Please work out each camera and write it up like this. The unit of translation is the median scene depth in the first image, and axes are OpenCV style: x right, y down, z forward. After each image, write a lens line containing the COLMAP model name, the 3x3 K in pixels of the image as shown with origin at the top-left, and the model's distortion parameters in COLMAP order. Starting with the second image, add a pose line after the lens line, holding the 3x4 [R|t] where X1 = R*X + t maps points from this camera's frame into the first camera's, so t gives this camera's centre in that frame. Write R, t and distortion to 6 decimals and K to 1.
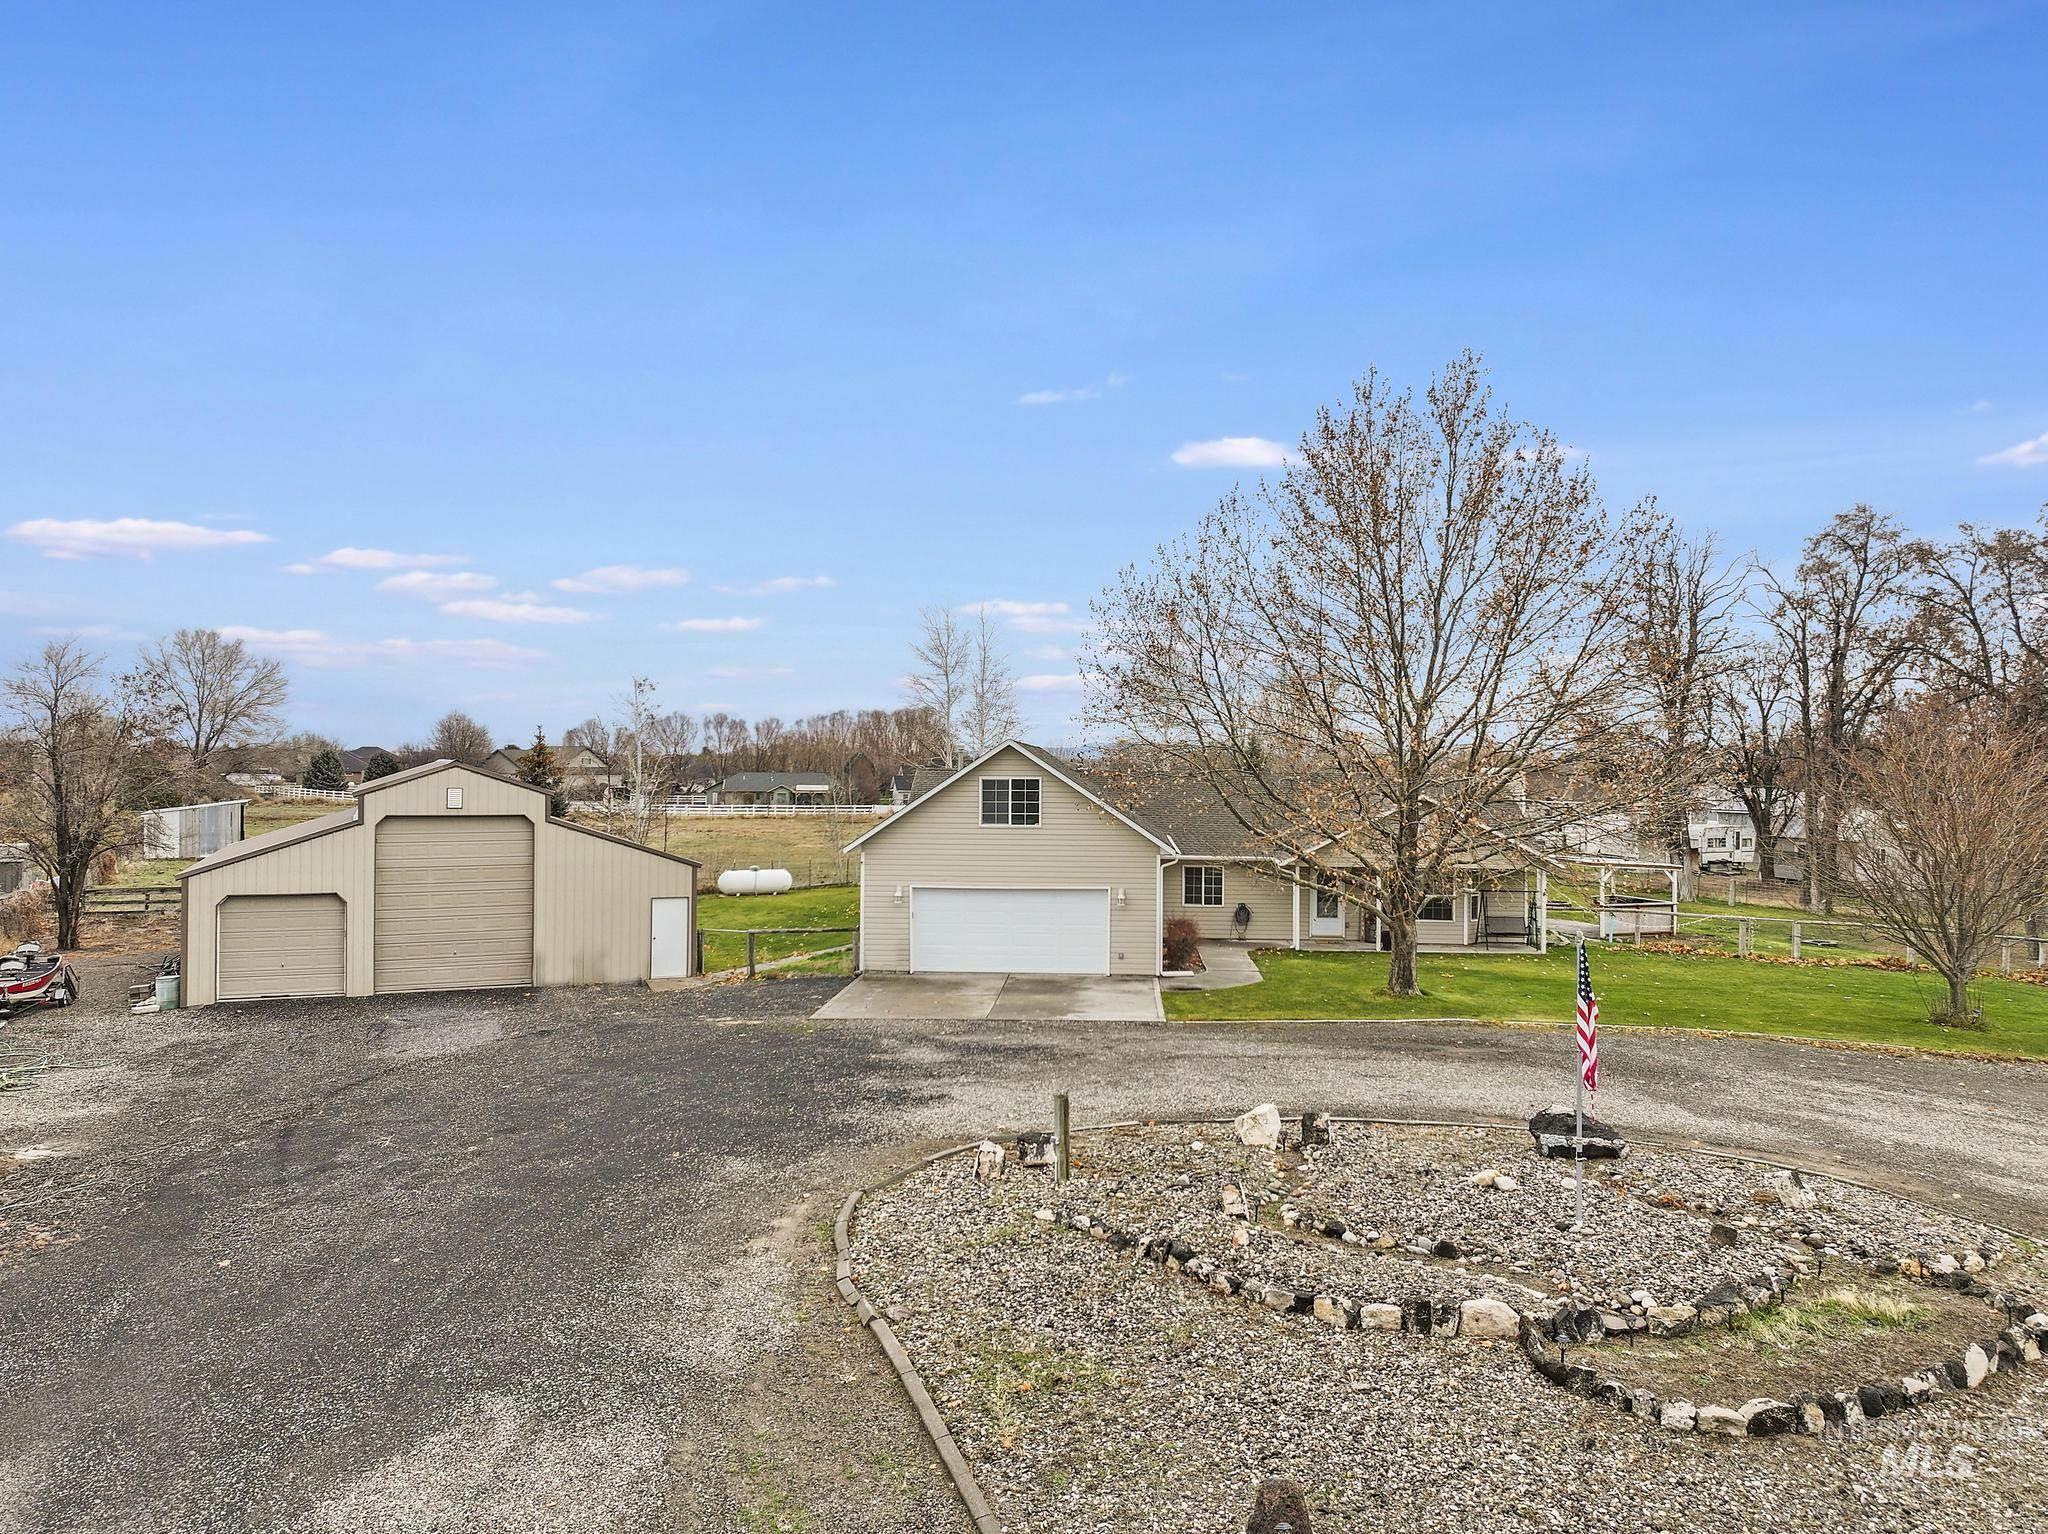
lens RADIAL K [[1490.9, 0, 1033.6], [0, 1490.9, 772.2], [0, 0, 1]] dist [-0.006369, -0.000675]
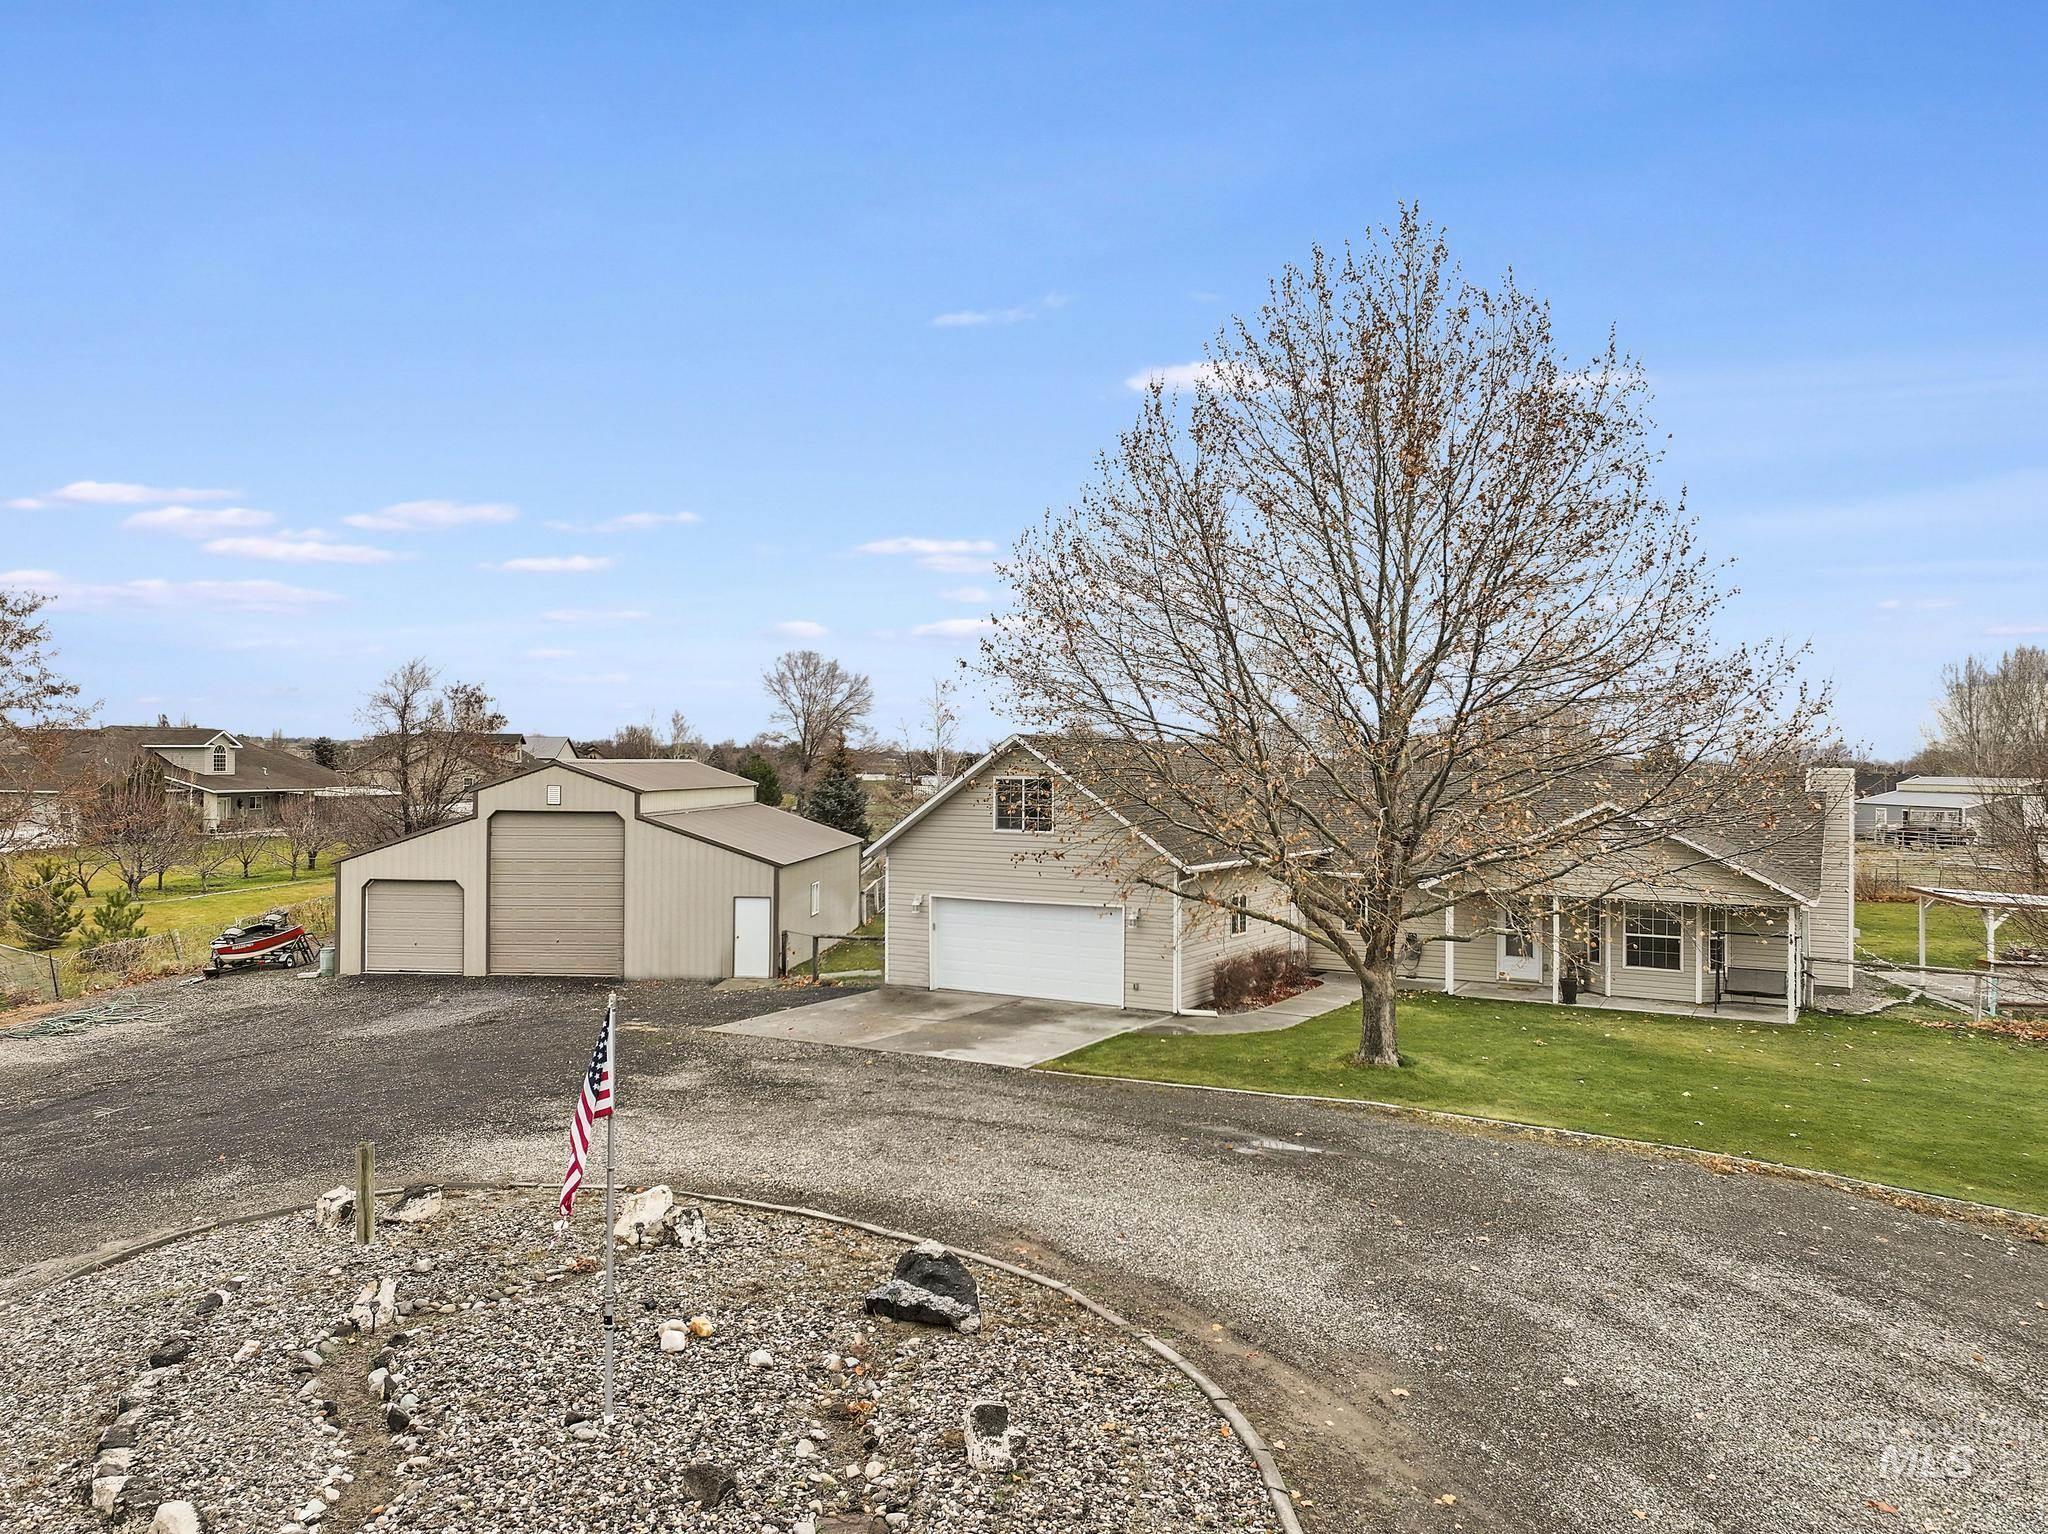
lens RADIAL K [[1467.1, 0, 1024.0], [0, 1467.1, 767.0], [0, 0, 1]] dist [0.008292, 0.004098]
pose [[0.890059, 0.000734, -0.455845, 0.386111], [-0.003792, 0.999976, -0.005795, 0.002182], [0.455830, 0.006887, 0.890040, 0.218504]]
